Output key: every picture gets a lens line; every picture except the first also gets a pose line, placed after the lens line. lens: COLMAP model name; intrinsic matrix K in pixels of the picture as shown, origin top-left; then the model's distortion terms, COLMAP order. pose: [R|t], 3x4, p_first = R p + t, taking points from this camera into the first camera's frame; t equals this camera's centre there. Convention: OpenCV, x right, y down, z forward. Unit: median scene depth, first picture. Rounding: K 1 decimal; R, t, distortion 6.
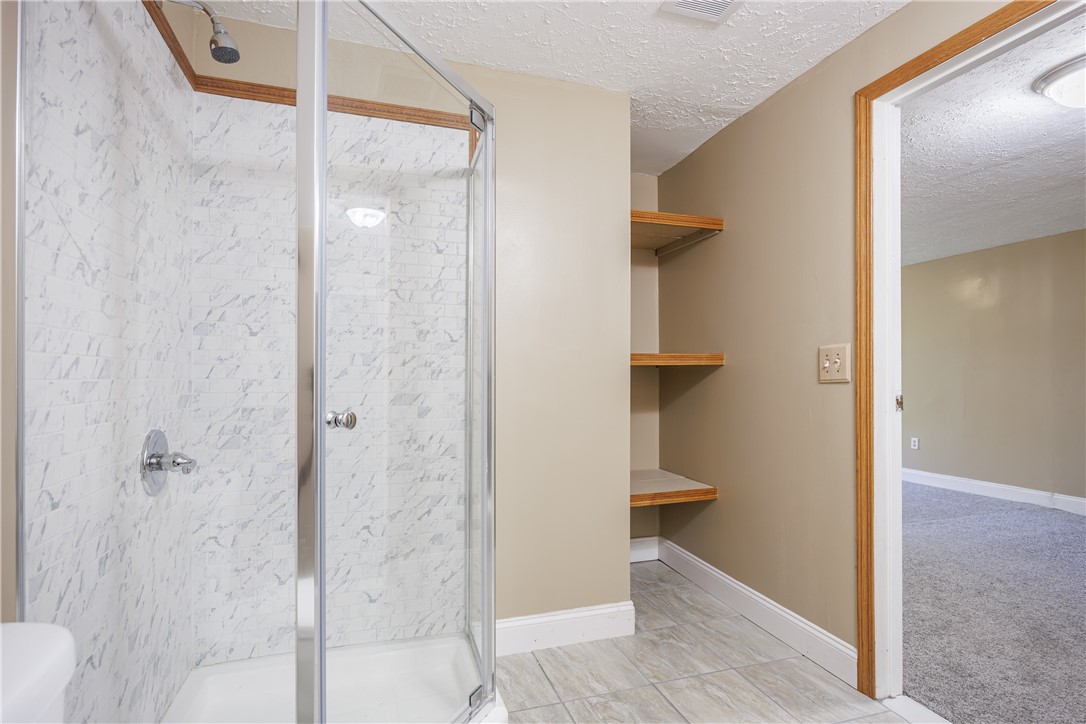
lens RADIAL K [[507.9, 0, 540.3], [0, 507.9, 370.3], [0, 0, 1]] dist [-0.007586, 0.000351]
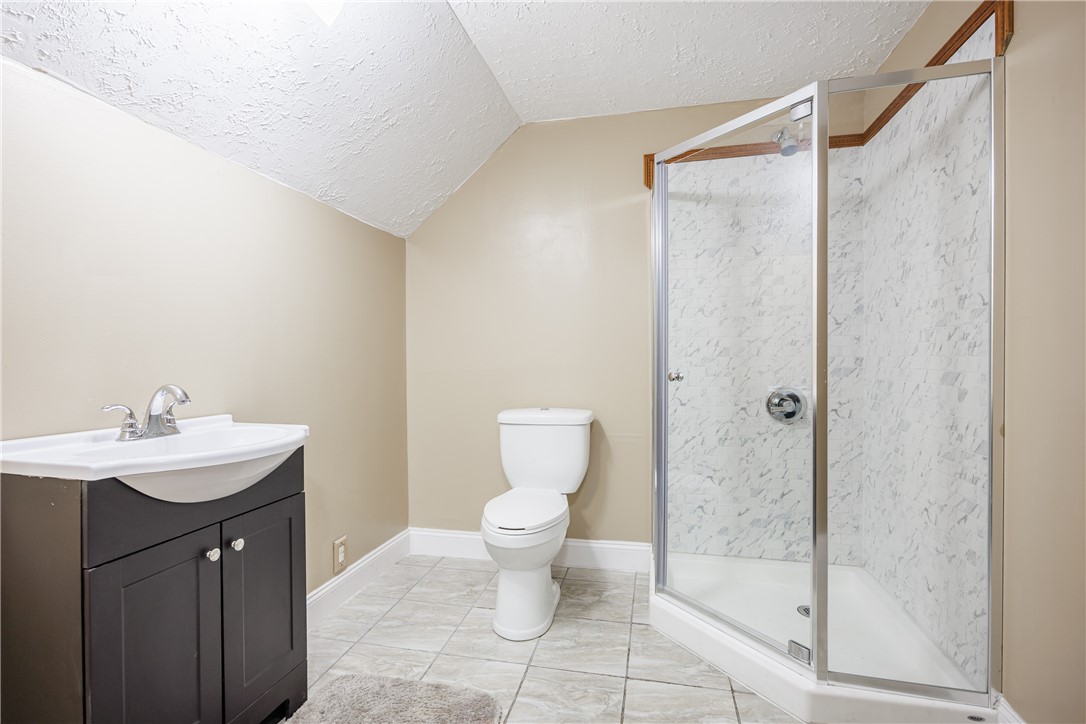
lens RADIAL K [[507.9, 0, 542.2], [0, 507.9, 364.5], [0, 0, 1]] dist [-0.007586, 0.000351]
pose [[-0.516345, 0.000991, -0.856380, 0.831077], [0.007907, 0.999962, -0.003611, 0.030418], [0.856344, -0.008636, -0.516333, 0.845404]]
